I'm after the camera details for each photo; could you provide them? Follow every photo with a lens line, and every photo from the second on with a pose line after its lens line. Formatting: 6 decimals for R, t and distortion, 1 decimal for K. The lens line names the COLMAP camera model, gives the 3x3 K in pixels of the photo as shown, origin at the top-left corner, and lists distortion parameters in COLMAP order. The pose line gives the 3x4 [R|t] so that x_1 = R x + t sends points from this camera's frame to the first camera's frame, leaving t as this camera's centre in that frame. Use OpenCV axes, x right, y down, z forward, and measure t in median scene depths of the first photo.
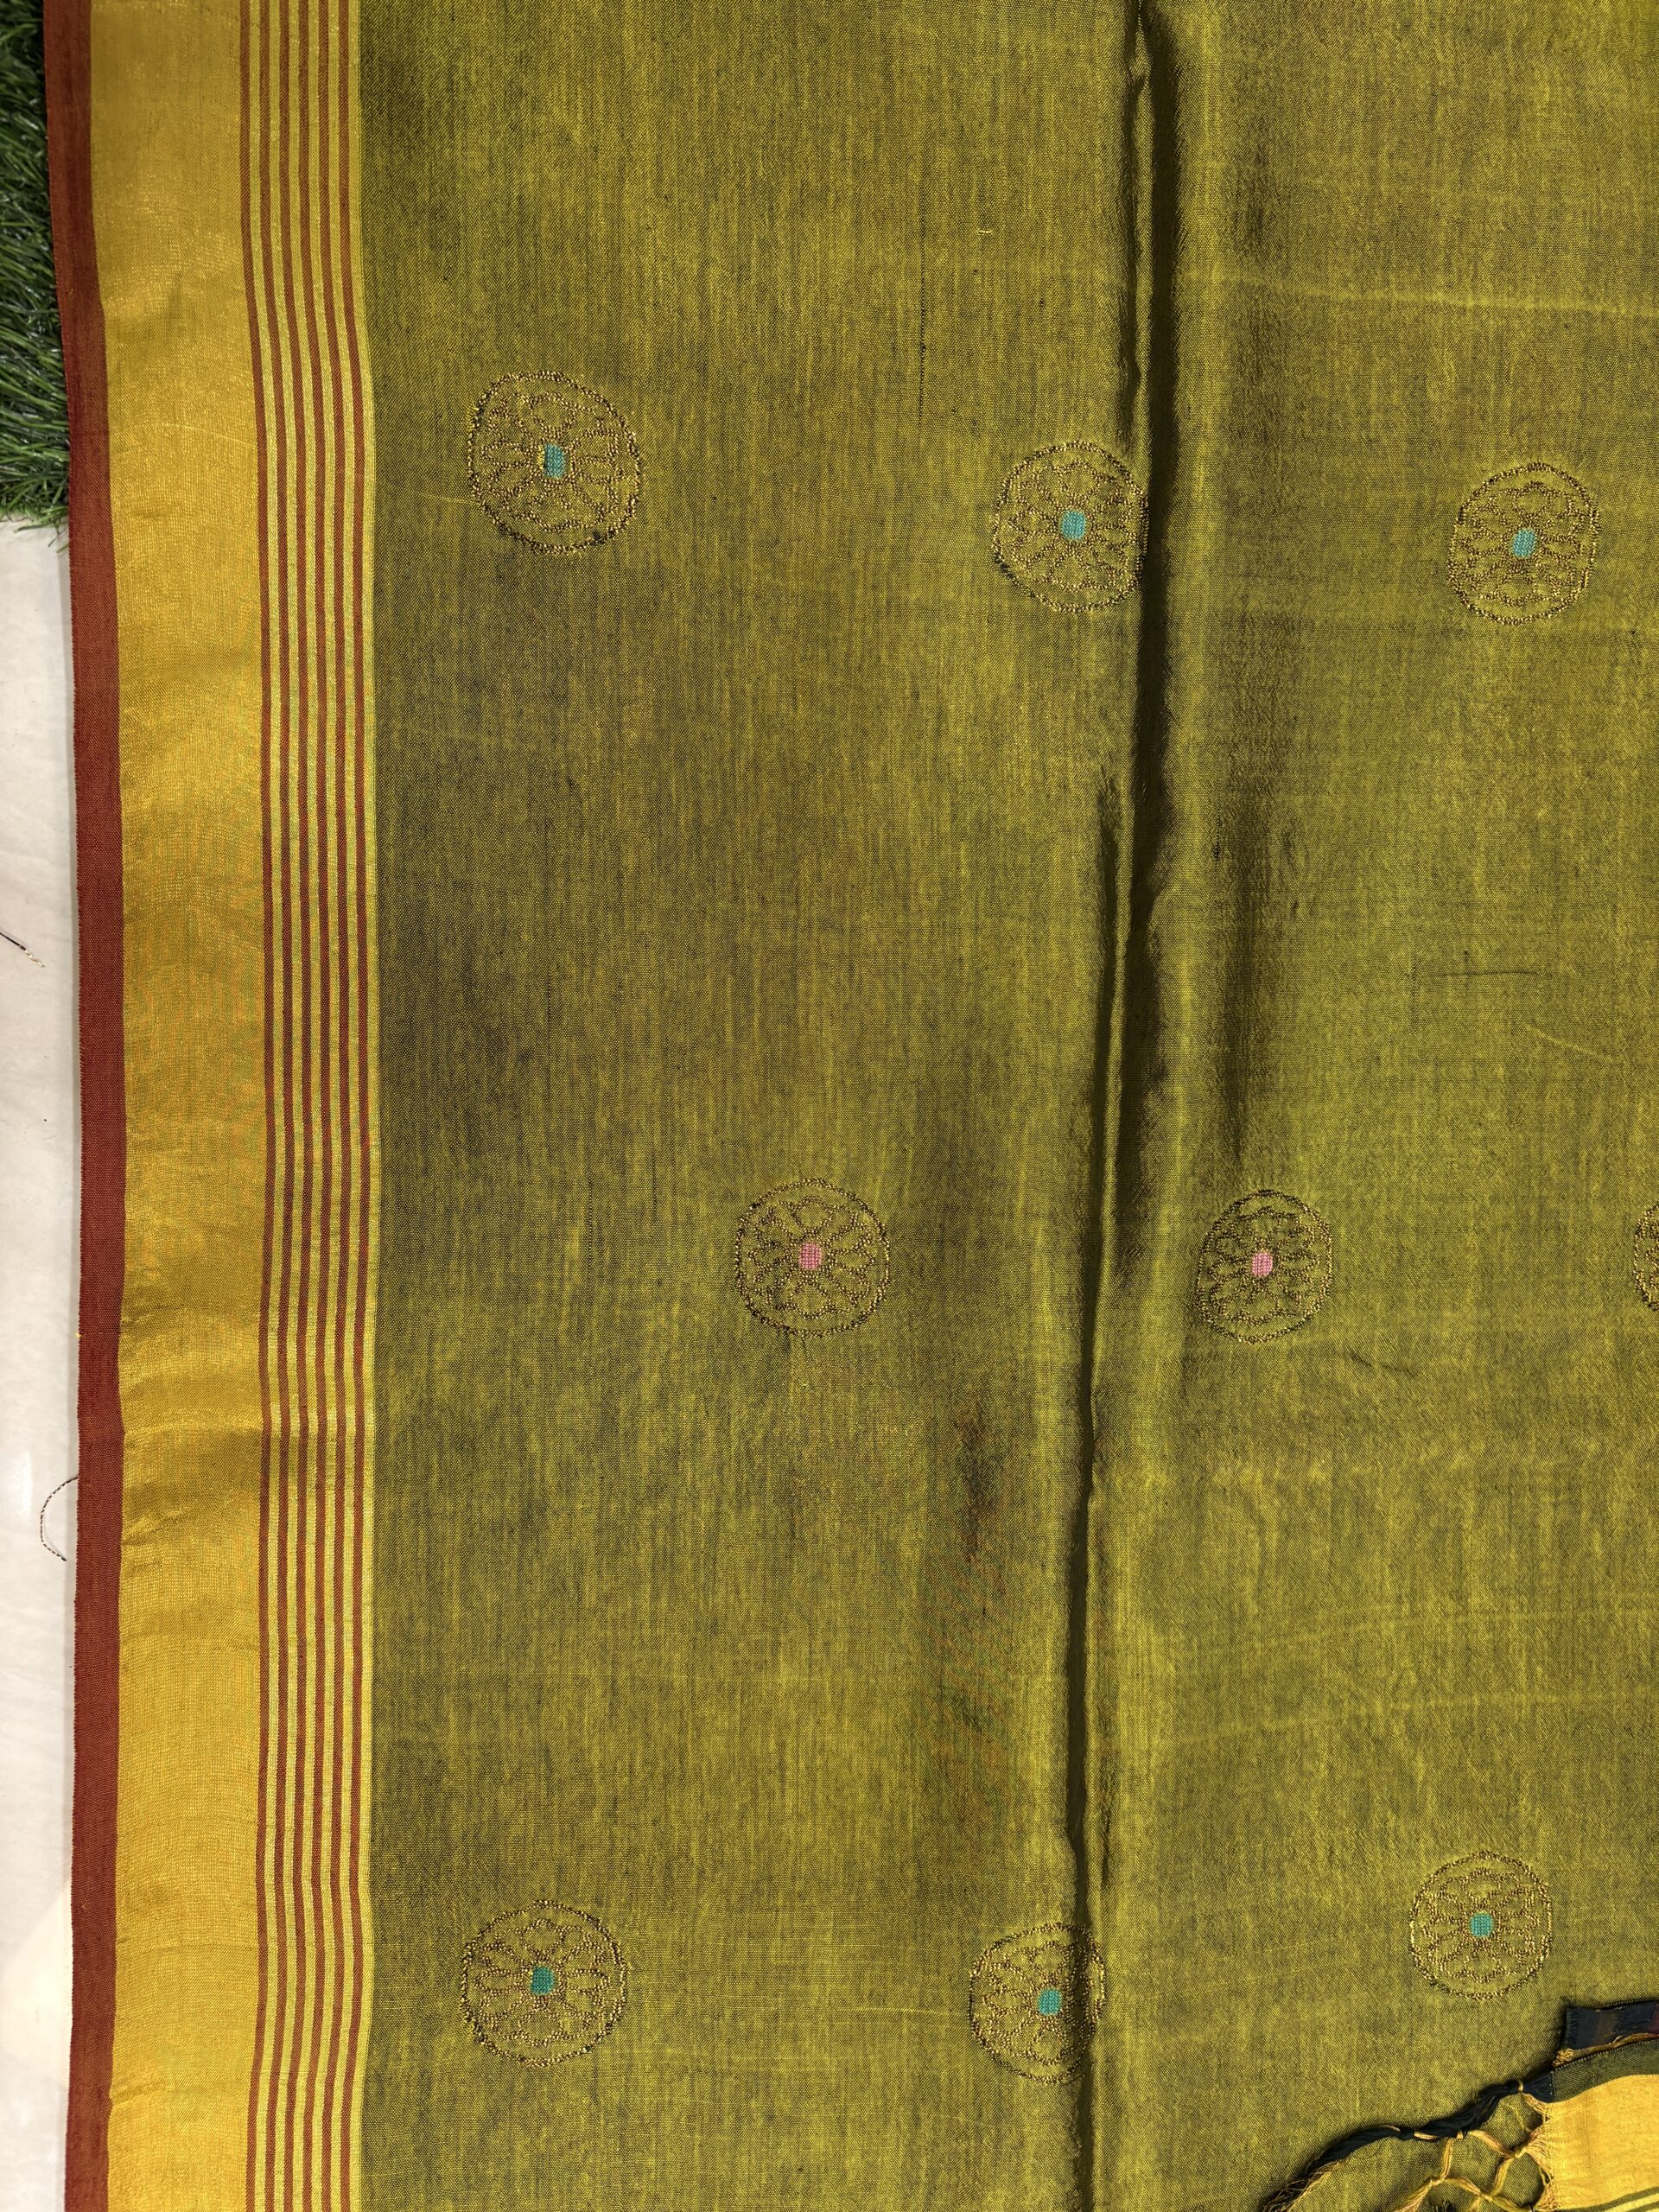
lens RADIAL K [[1703.6, 0, 829.5], [0, 1703.6, 1106.0], [0, 0, 1]] dist [0.059262, -0.069039]
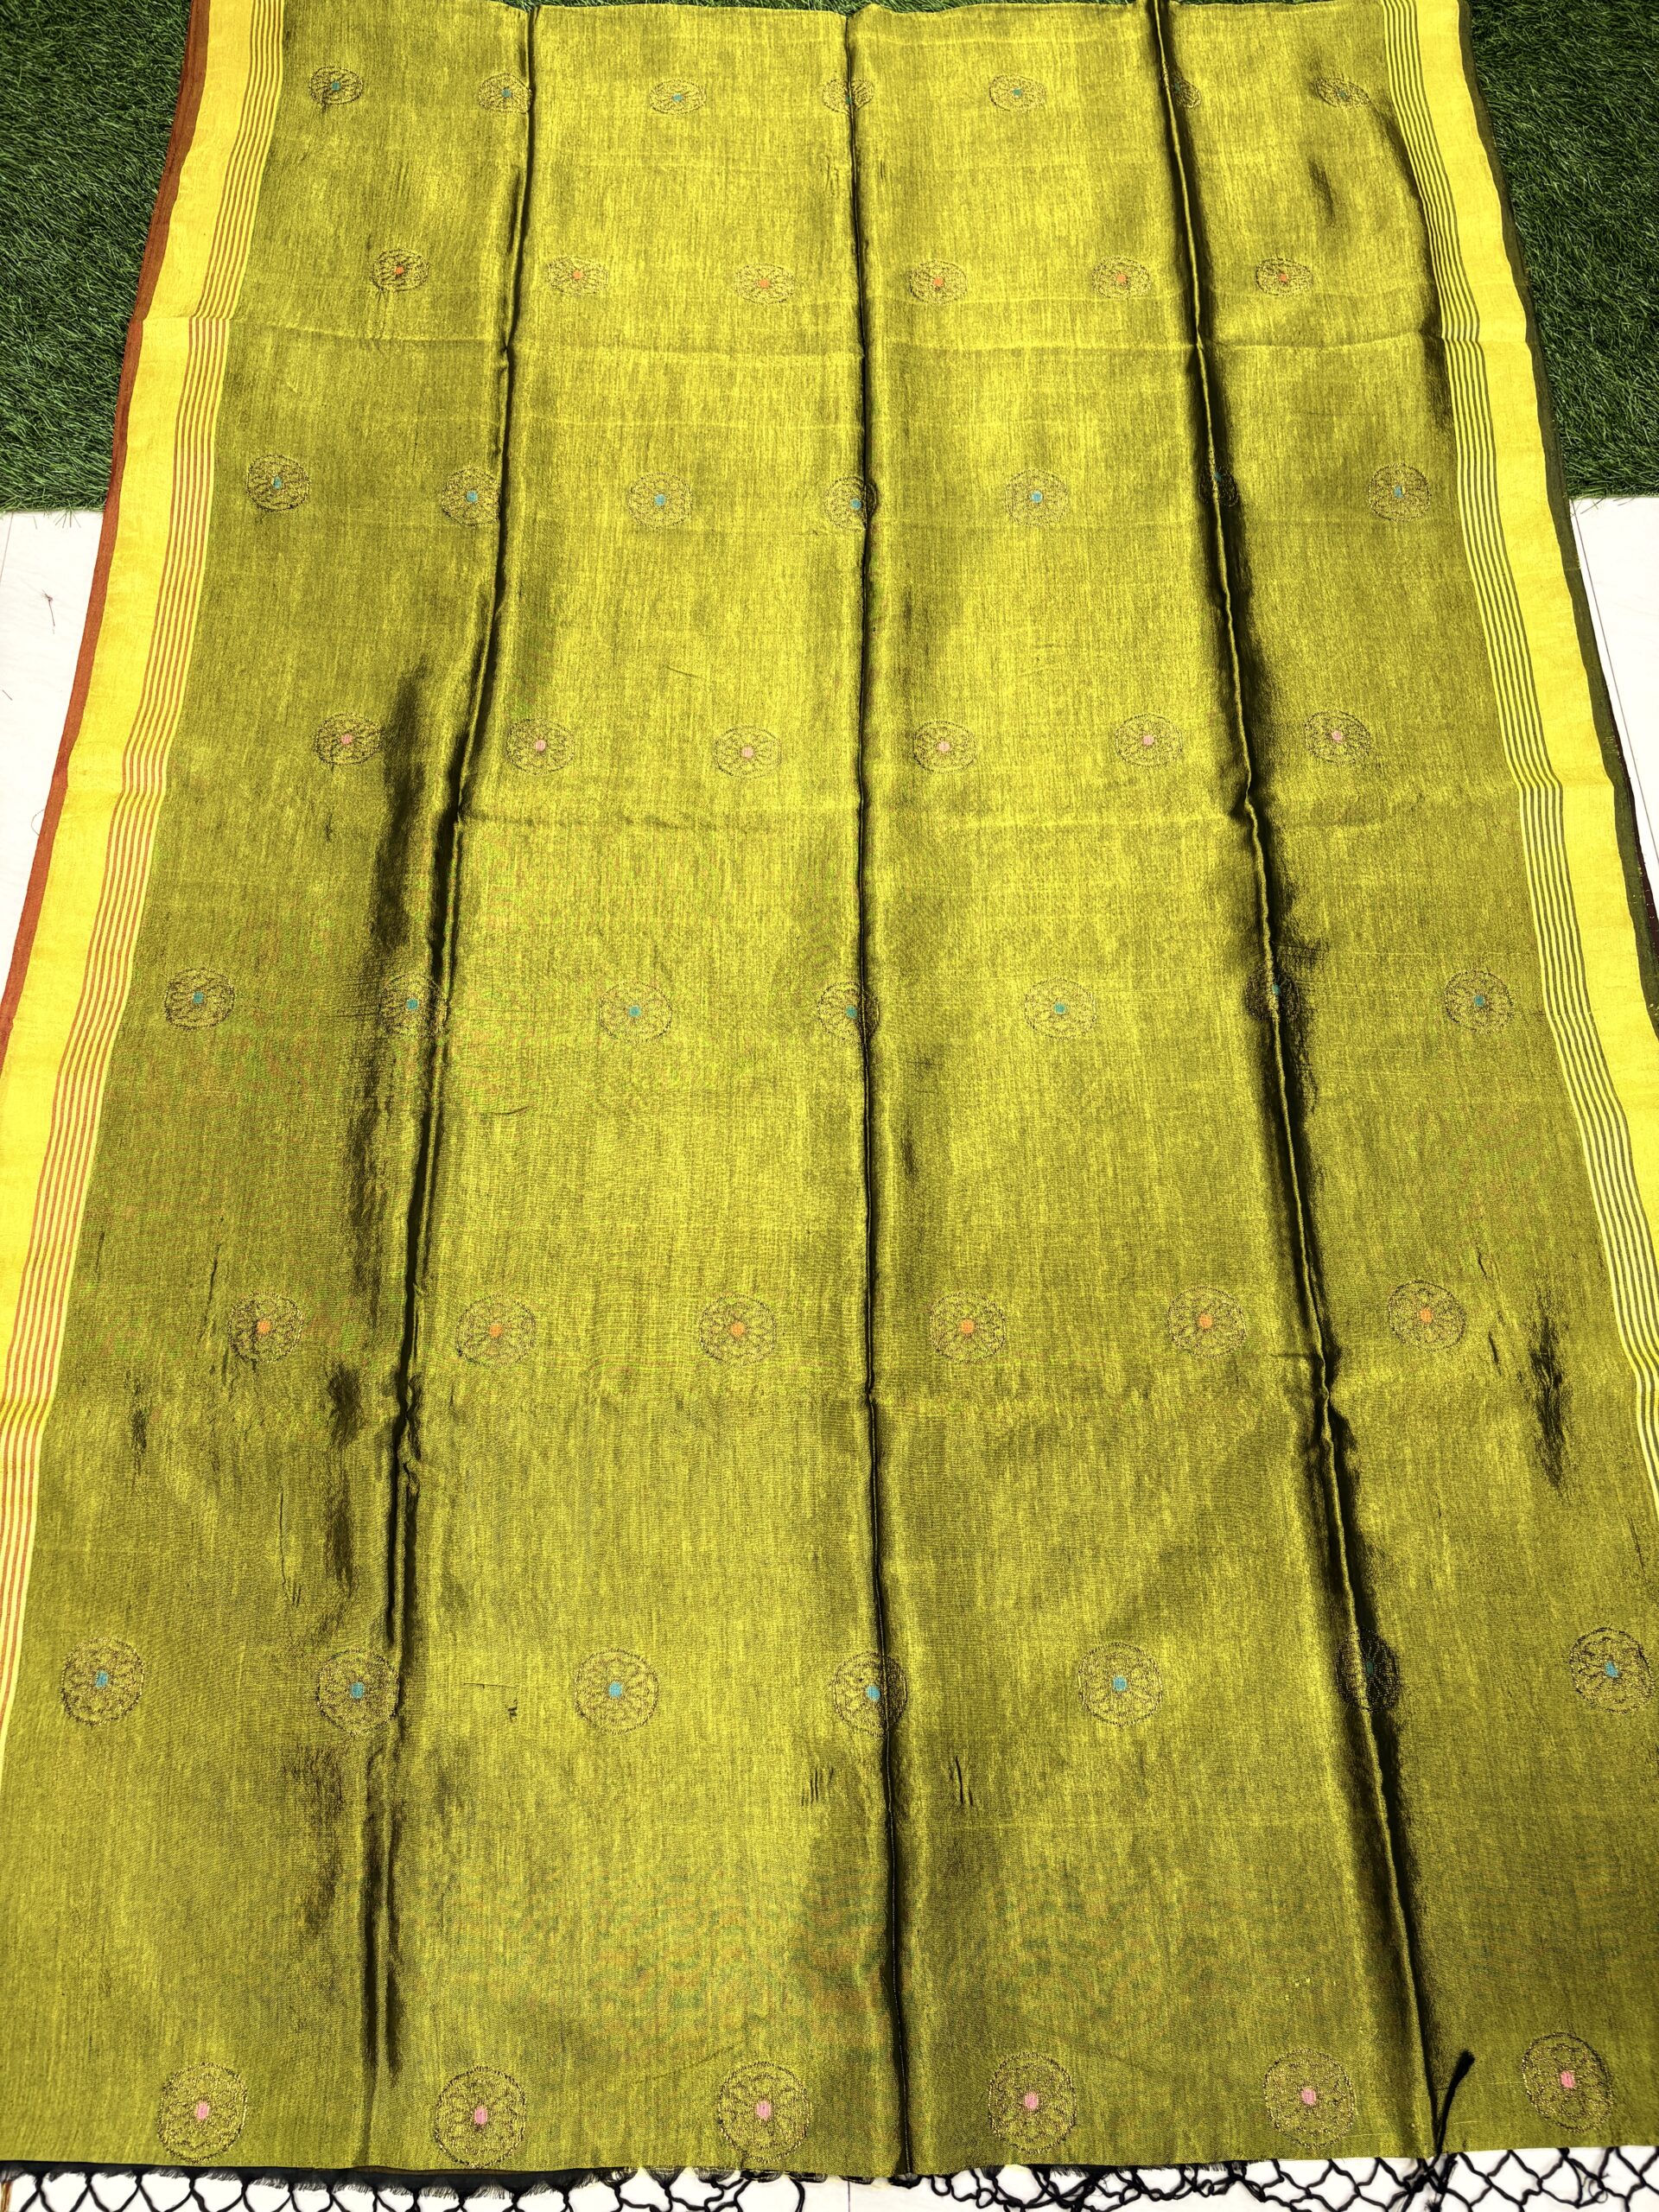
lens RADIAL K [[1703.6, 0, 829.5], [0, 1703.6, 1106.0], [0, 0, 1]] dist [0.059262, -0.069039]
pose [[0.990304, -0.055180, -0.127489, 0.980980], [-0.002812, 0.909576, -0.415529, 1.625663], [0.138890, 0.411858, 0.900601, -0.926823]]
